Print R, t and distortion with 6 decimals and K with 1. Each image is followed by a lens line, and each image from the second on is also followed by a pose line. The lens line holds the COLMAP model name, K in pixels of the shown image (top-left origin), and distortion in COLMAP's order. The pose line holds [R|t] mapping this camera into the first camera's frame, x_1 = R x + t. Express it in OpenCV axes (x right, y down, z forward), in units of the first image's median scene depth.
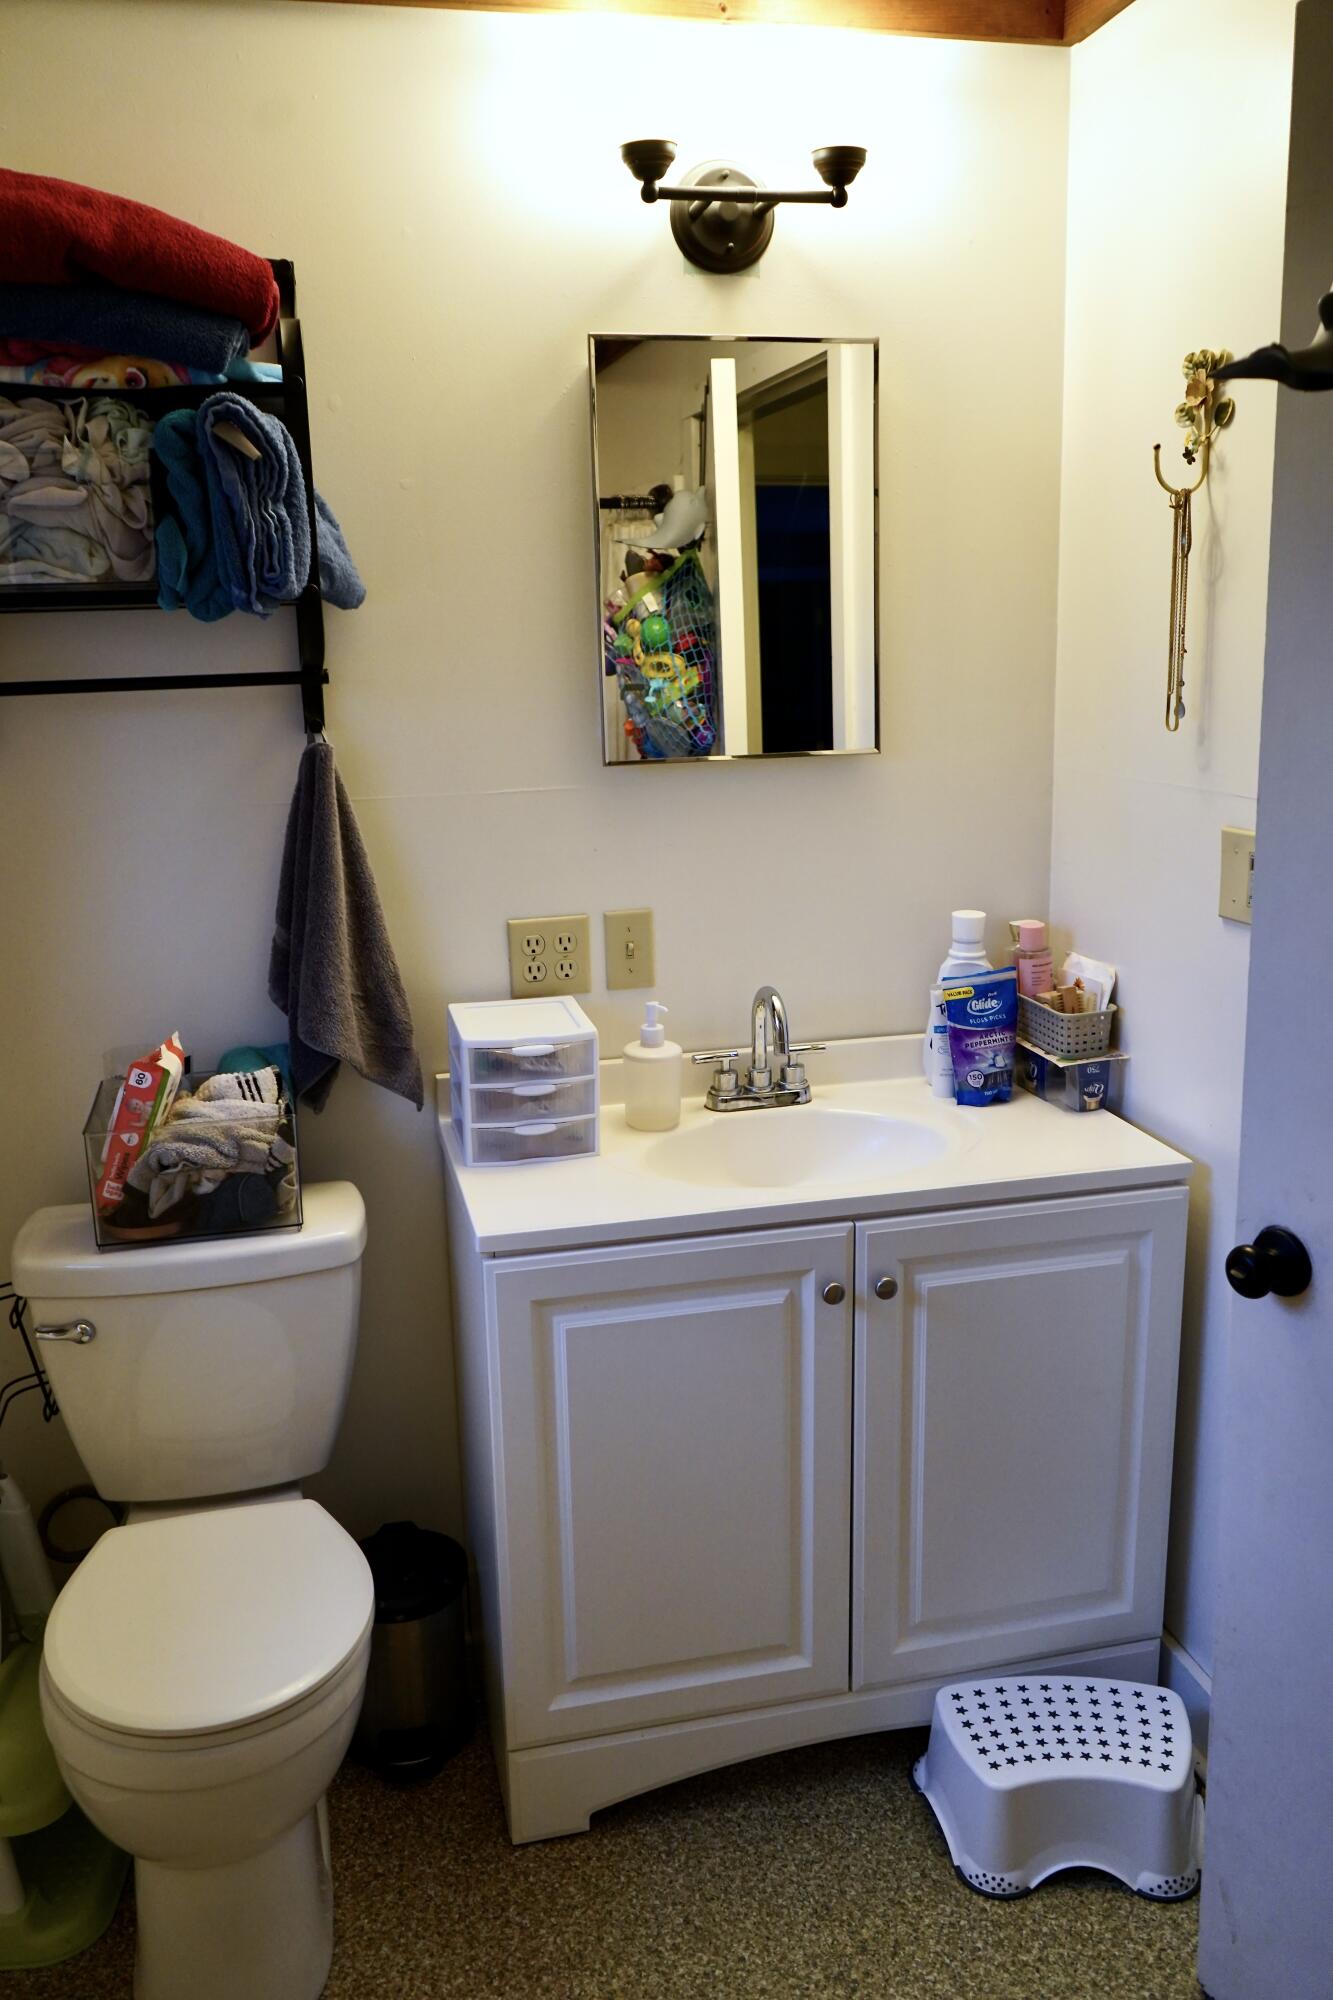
lens RADIAL K [[1611.7, 0, 666.5], [0, 1611.7, 1000.0], [0, 0, 1]] dist [0.000253, 0.004850]
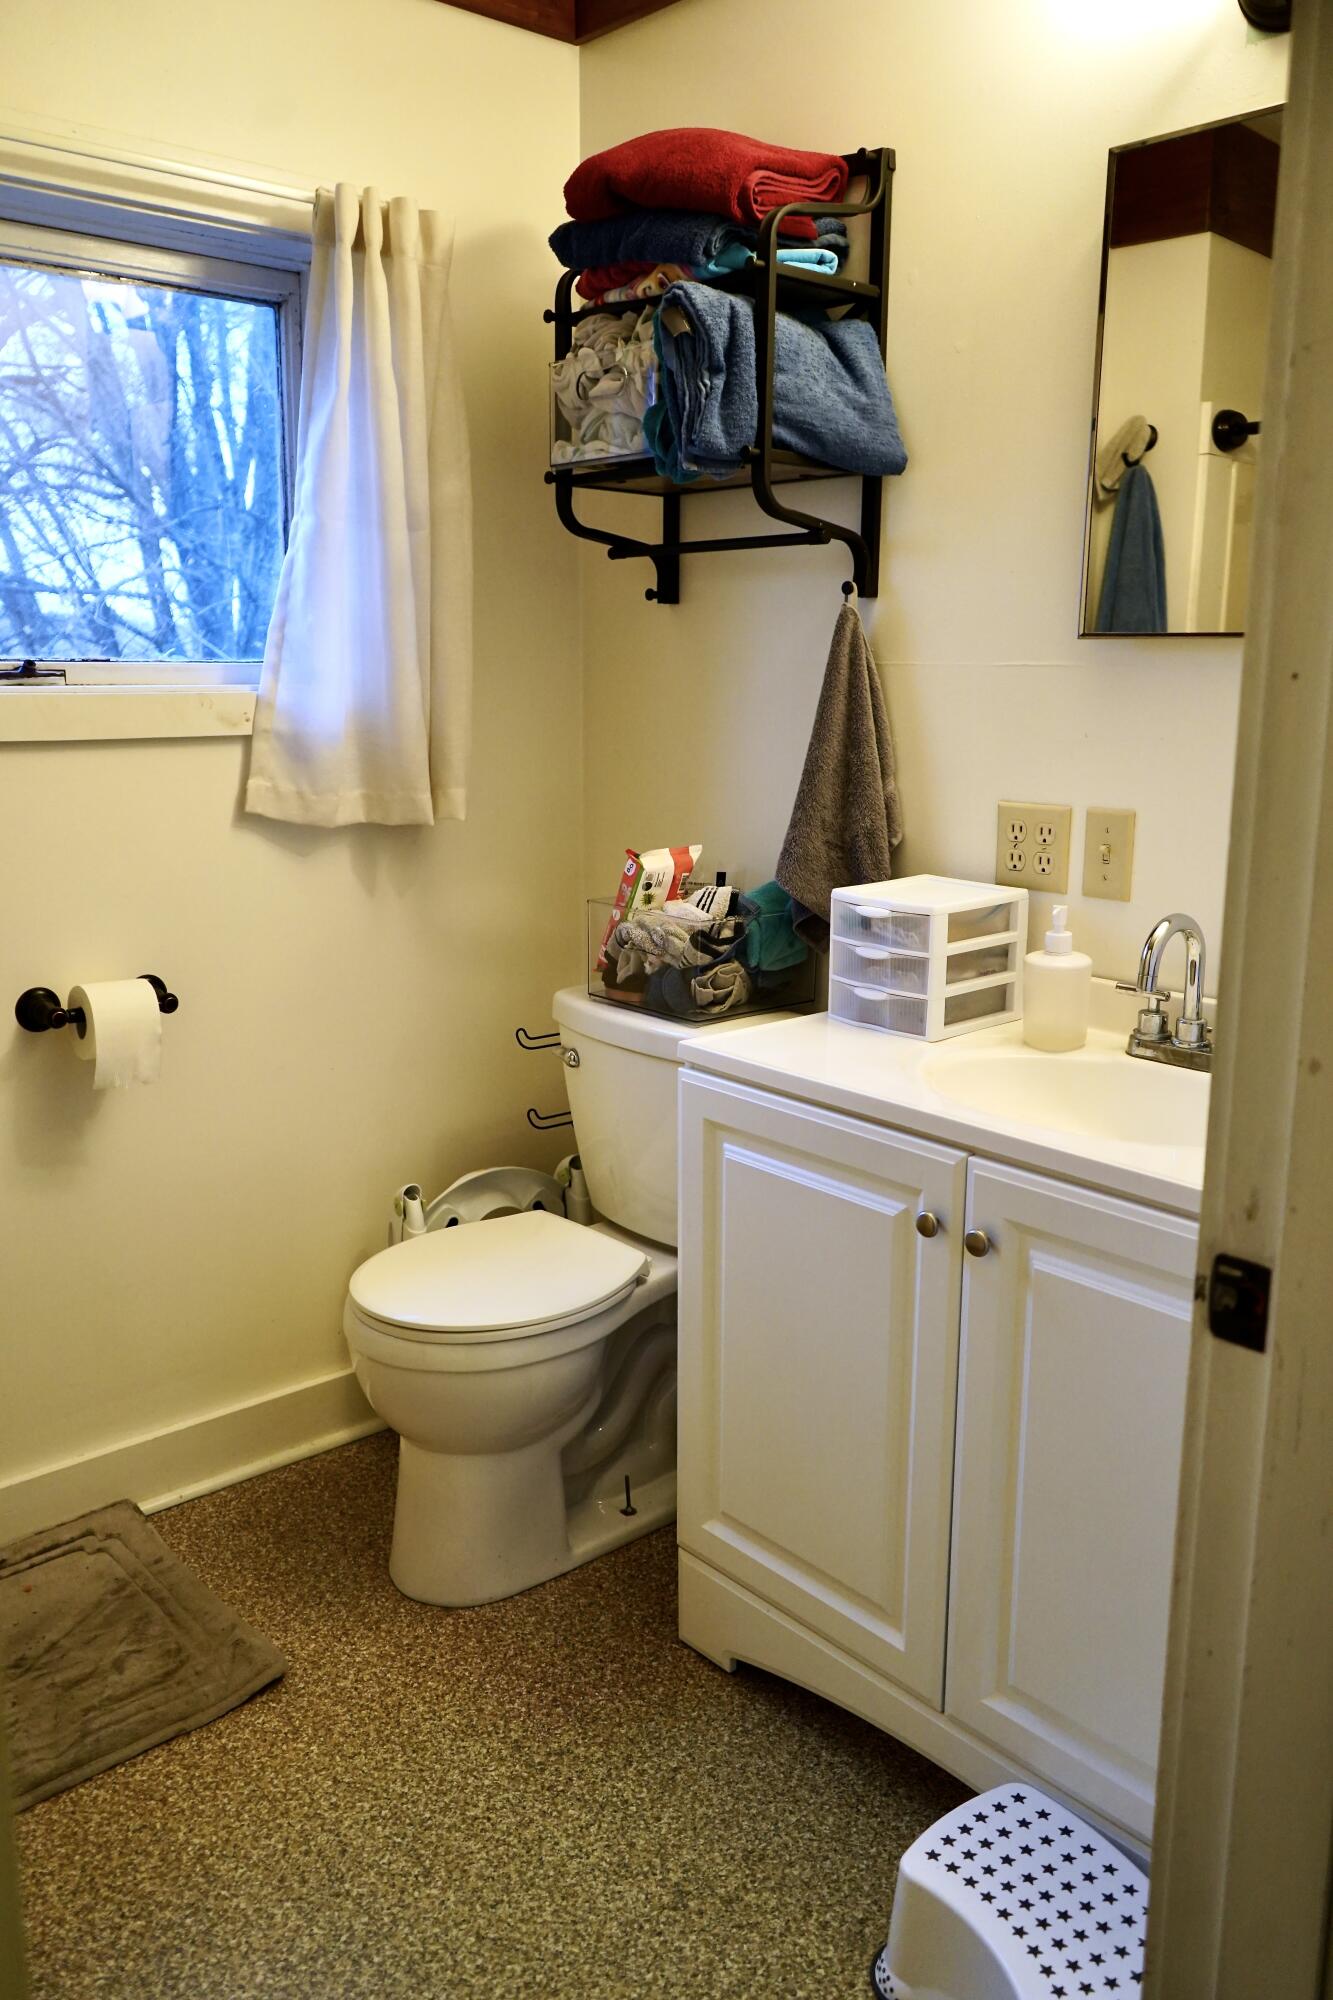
lens RADIAL K [[1611.7, 0, 666.5], [0, 1611.7, 1000.0], [0, 0, 1]] dist [0.000253, 0.004850]
pose [[0.456220, 0.212824, -0.864043, 0.745530], [-0.221717, 0.967543, 0.121249, -0.008484], [0.861803, 0.136256, 0.488599, 0.428717]]
